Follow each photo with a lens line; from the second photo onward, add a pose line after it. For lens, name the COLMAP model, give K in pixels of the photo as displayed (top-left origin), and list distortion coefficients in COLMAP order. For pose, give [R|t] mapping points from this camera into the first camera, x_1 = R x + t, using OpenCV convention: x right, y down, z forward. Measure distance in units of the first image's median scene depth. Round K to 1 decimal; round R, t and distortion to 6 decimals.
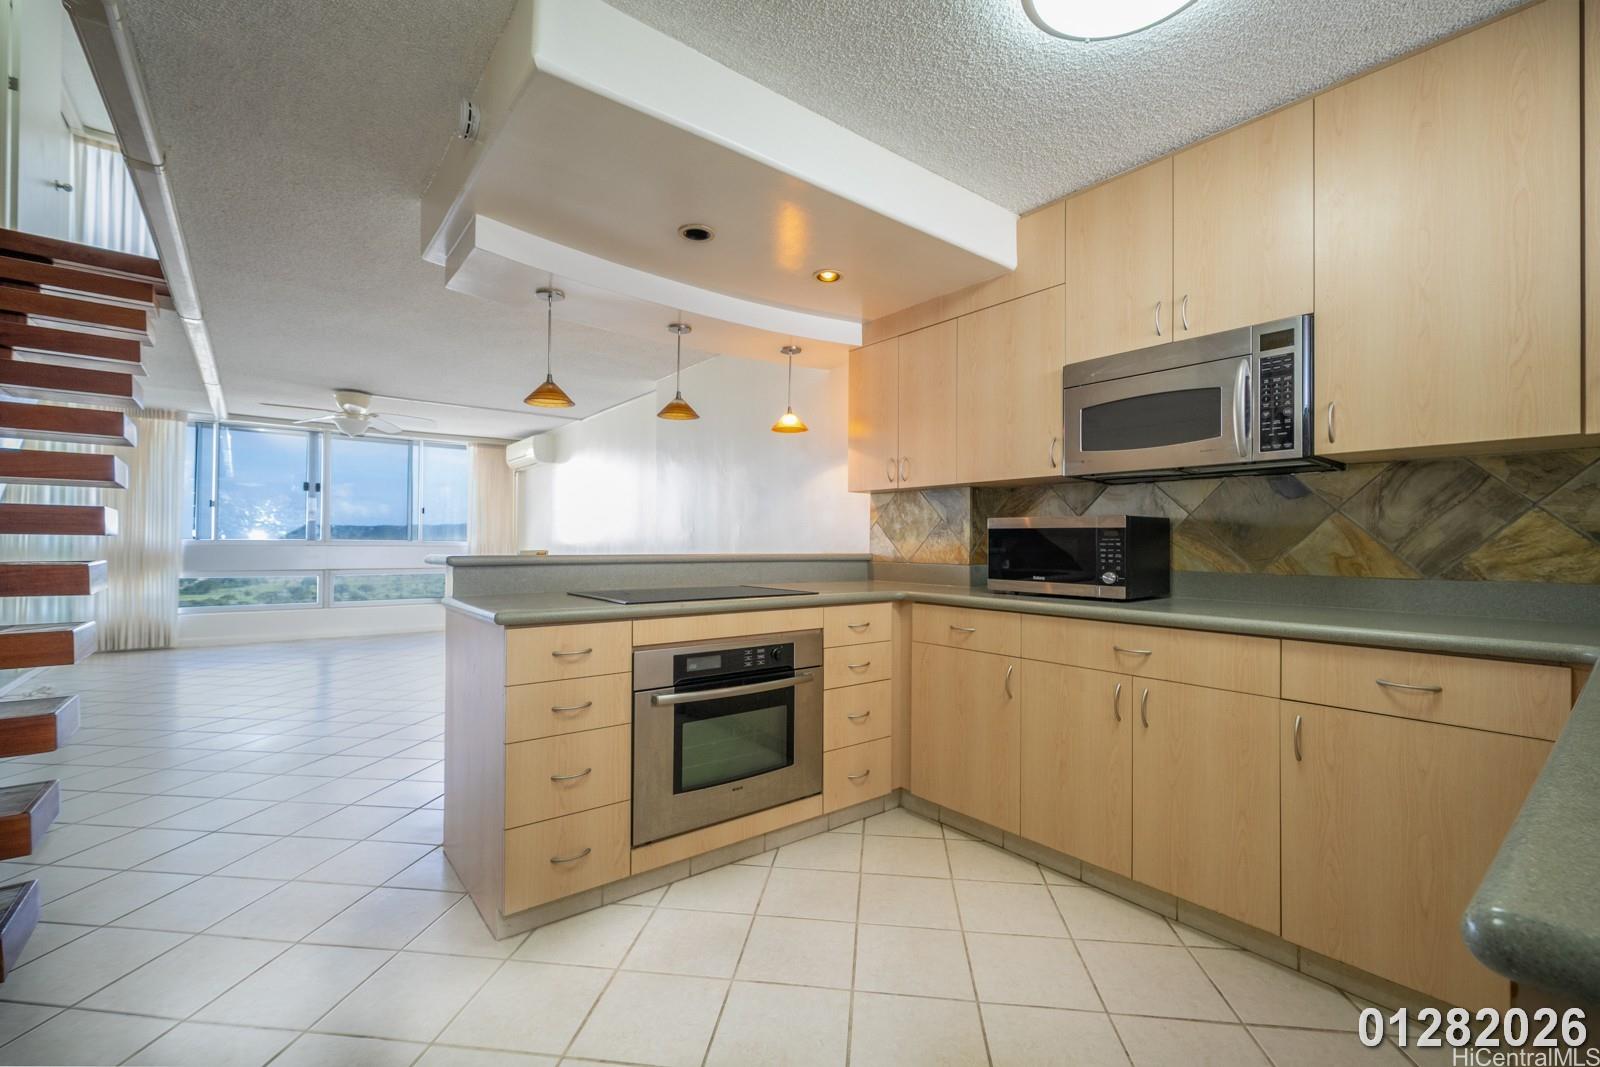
lens RADIAL K [[690.7, 0, 802.3], [0, 690.7, 533.0], [0, 0, 1]] dist [0.002244, -0.001305]
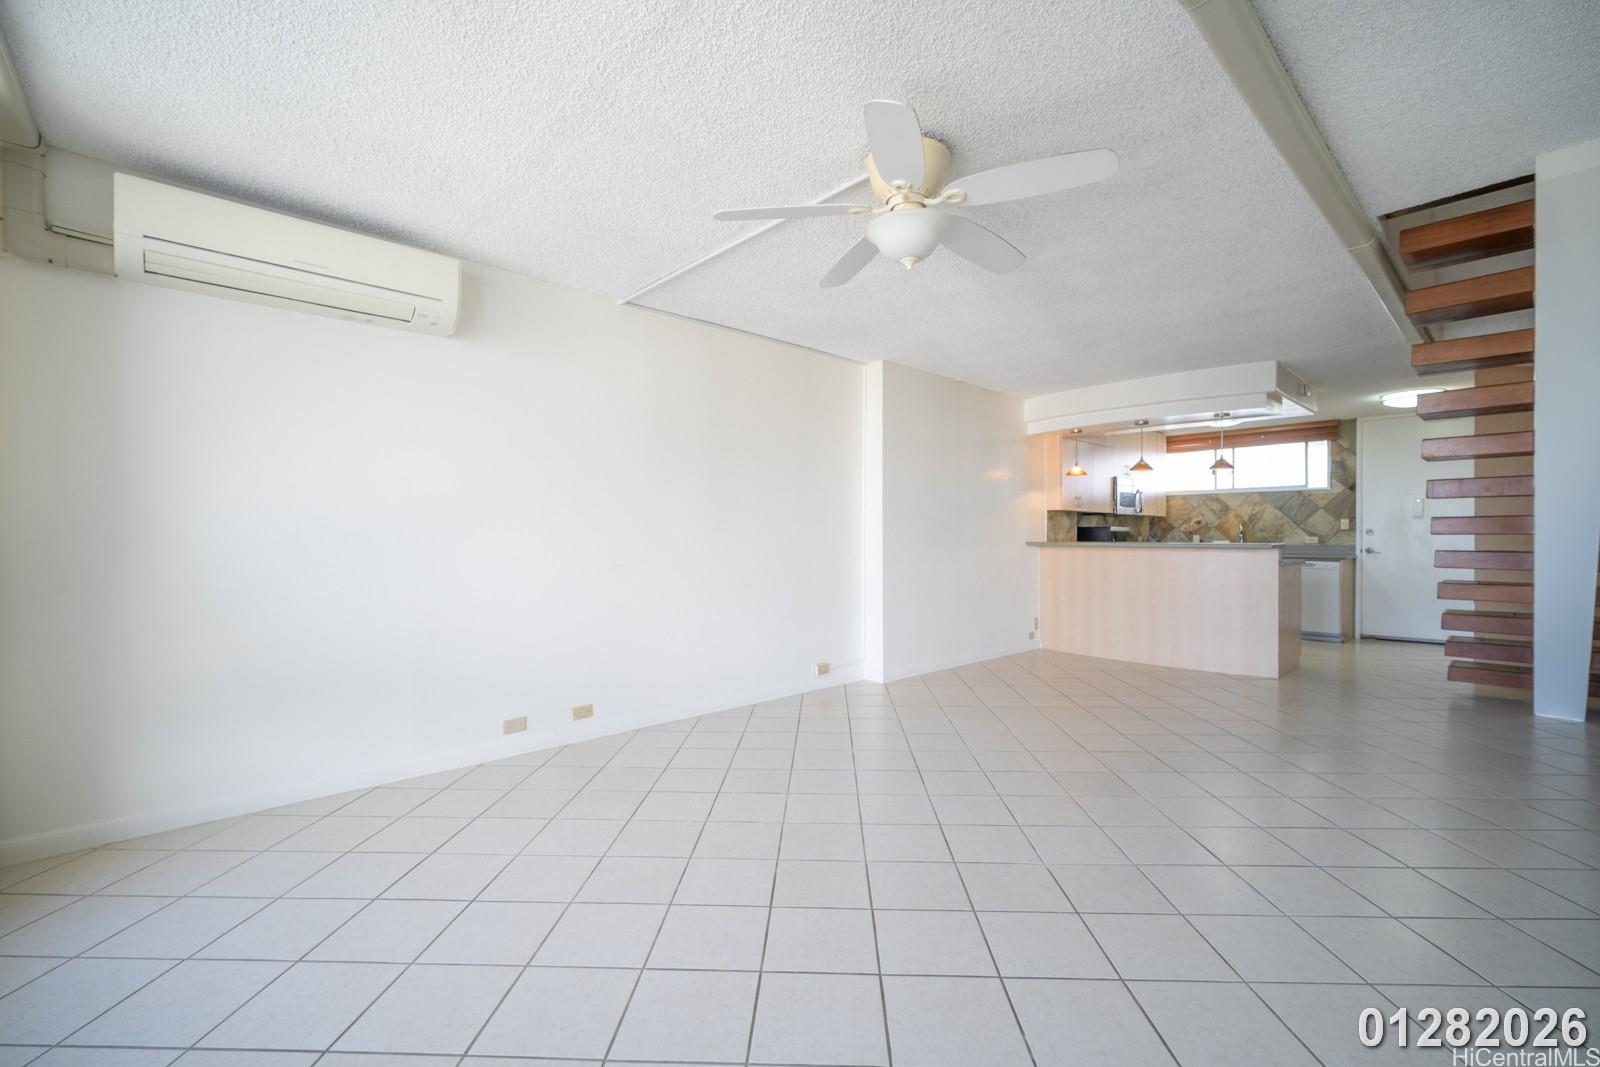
lens RADIAL K [[690.7, 0, 795.6], [0, 690.7, 534.1], [0, 0, 1]] dist [0.002244, -0.001305]
pose [[-0.085242, -0.002966, 0.996356, -2.769432], [-0.018291, 0.999832, 0.001412, 0.030988], [-0.996192, -0.018104, -0.085282, 2.945183]]
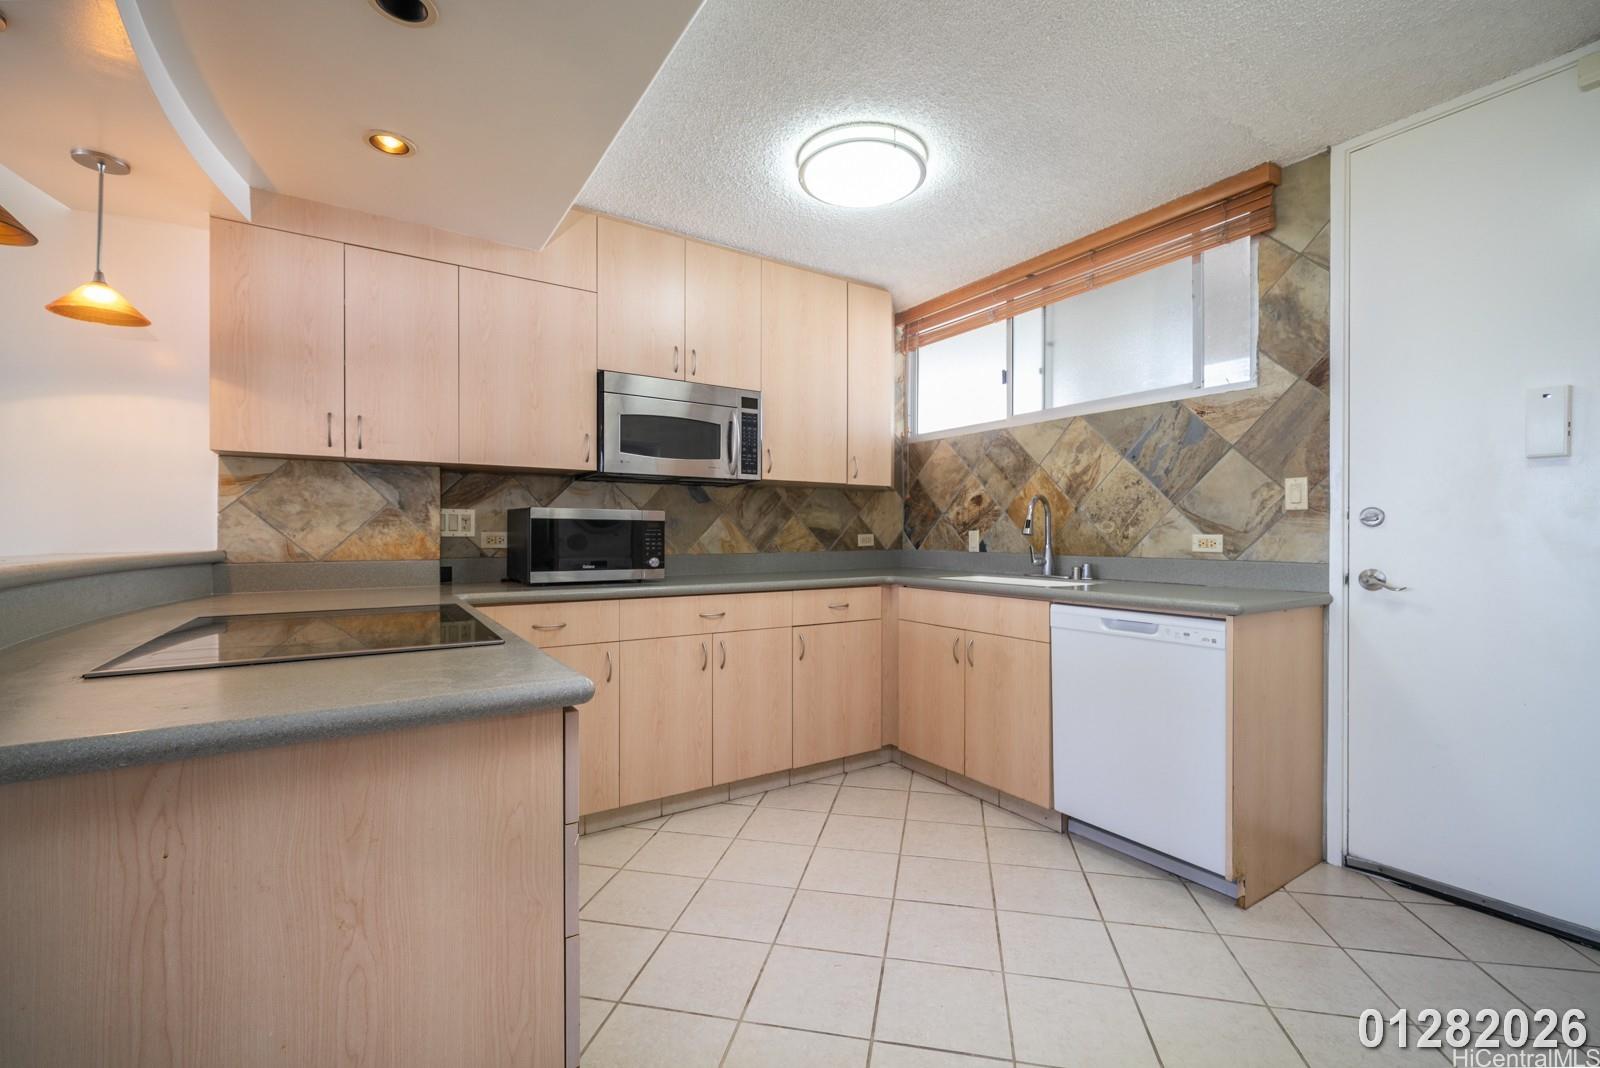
lens RADIAL K [[690.7, 0, 799.5], [0, 690.7, 534.0], [0, 0, 1]] dist [0.002244, -0.001305]
pose [[0.081038, -0.006079, 0.996693, -0.768744], [-0.014015, 0.999876, 0.007238, 0.003666], [-0.996613, -0.014555, 0.080942, 0.674722]]
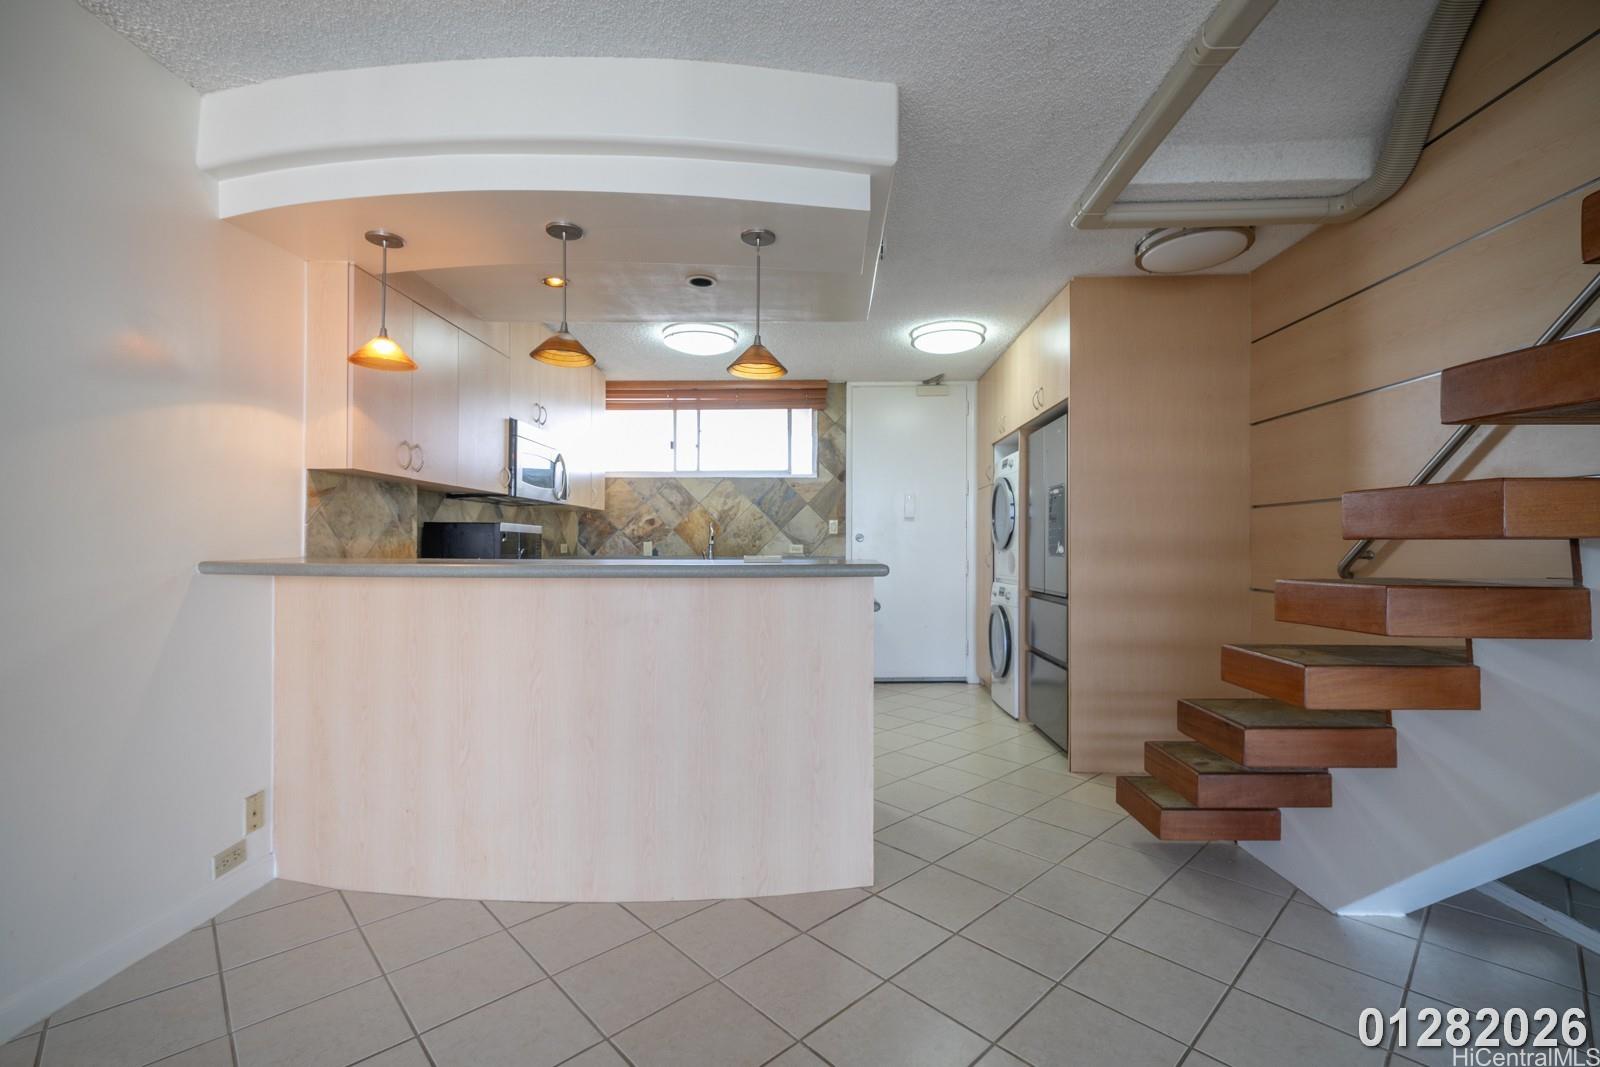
lens RADIAL K [[690.7, 0, 812.6], [0, 690.7, 540.0], [0, 0, 1]] dist [0.002244, -0.001305]
pose [[-0.776540, -0.003233, 0.630059, -1.119797], [-0.016510, 0.999748, -0.015219, 0.022450], [-0.629851, -0.022220, -0.776398, 1.926318]]
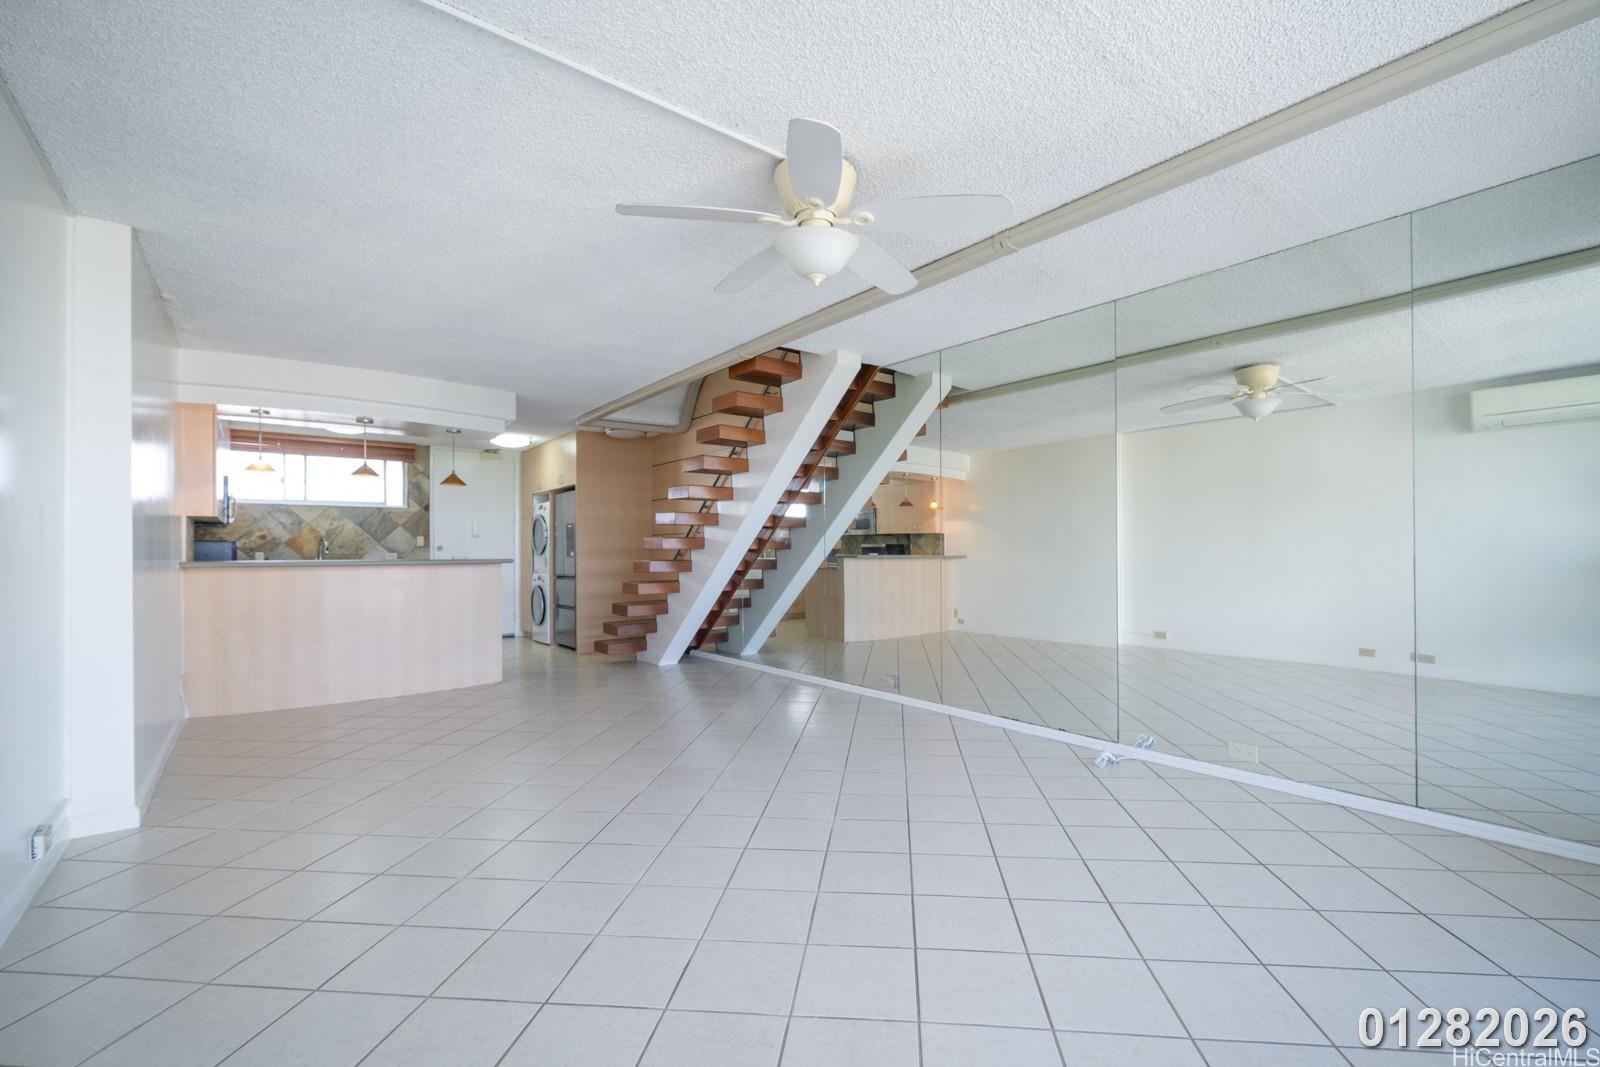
lens RADIAL K [[690.7, 0, 831.7], [0, 690.7, 546.1], [0, 0, 1]] dist [0.002244, -0.001305]
pose [[-0.999651, 0.000720, -0.026415, -1.729924], [0.001315, 0.999745, -0.022536, 0.049966], [0.026392, -0.022563, -0.999397, 3.713336]]
